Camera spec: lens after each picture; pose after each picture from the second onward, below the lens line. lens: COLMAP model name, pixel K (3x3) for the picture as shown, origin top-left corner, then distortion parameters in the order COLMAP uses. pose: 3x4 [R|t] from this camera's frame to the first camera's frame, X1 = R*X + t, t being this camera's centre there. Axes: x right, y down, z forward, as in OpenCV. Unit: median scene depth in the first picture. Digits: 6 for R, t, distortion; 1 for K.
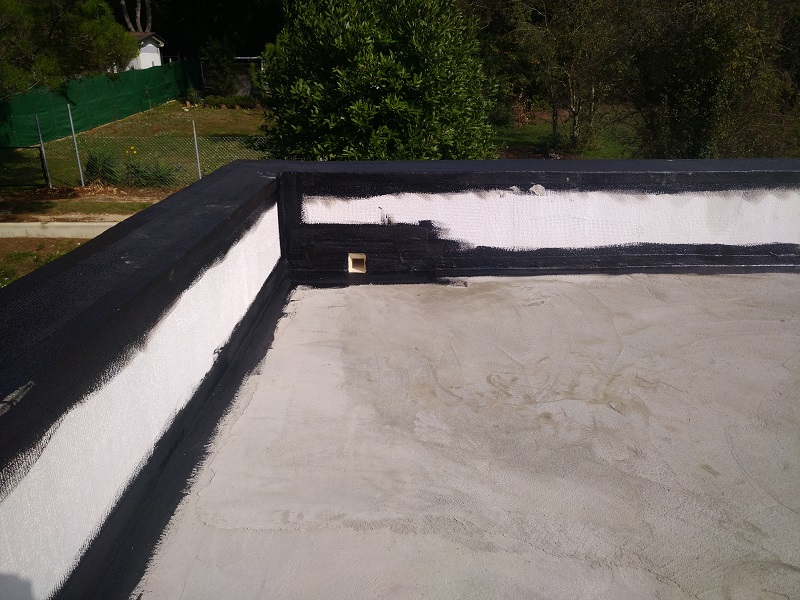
lens RADIAL K [[604.1, 0, 416.5], [0, 604.1, 311.9], [0, 0, 1]] dist [-0.042367, 0.113308]
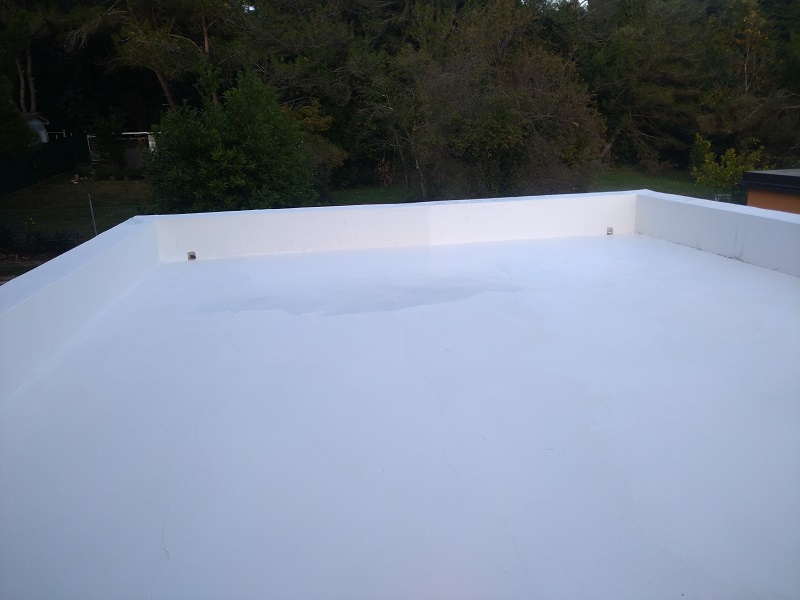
lens RADIAL K [[637.6, 0, 400.0], [0, 637.6, 300.0], [0, 0, 1]] dist [0.022038, 0.005314]
pose [[0.990977, -0.068019, 0.115486, 0.093702], [0.081013, 0.990420, -0.111829, 0.100266], [-0.106773, 0.120176, 0.986994, -0.358654]]
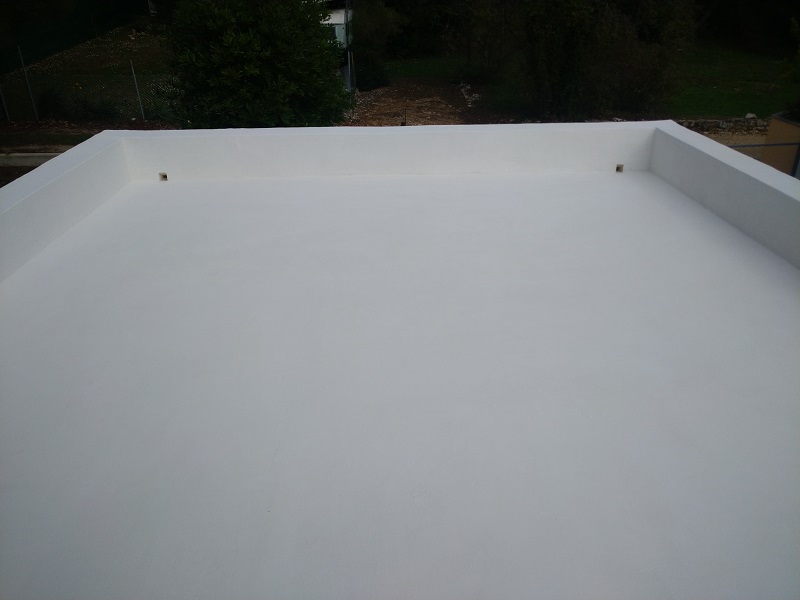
lens RADIAL K [[638.9, 0, 411.8], [0, 638.9, 302.1], [0, 0, 1]] dist [-0.046574, 0.124783]
pose [[0.999778, -0.018413, 0.010228, 0.184175], [0.017331, 0.995103, 0.097317, 0.039367], [-0.011970, -0.097118, 0.995201, -0.333610]]
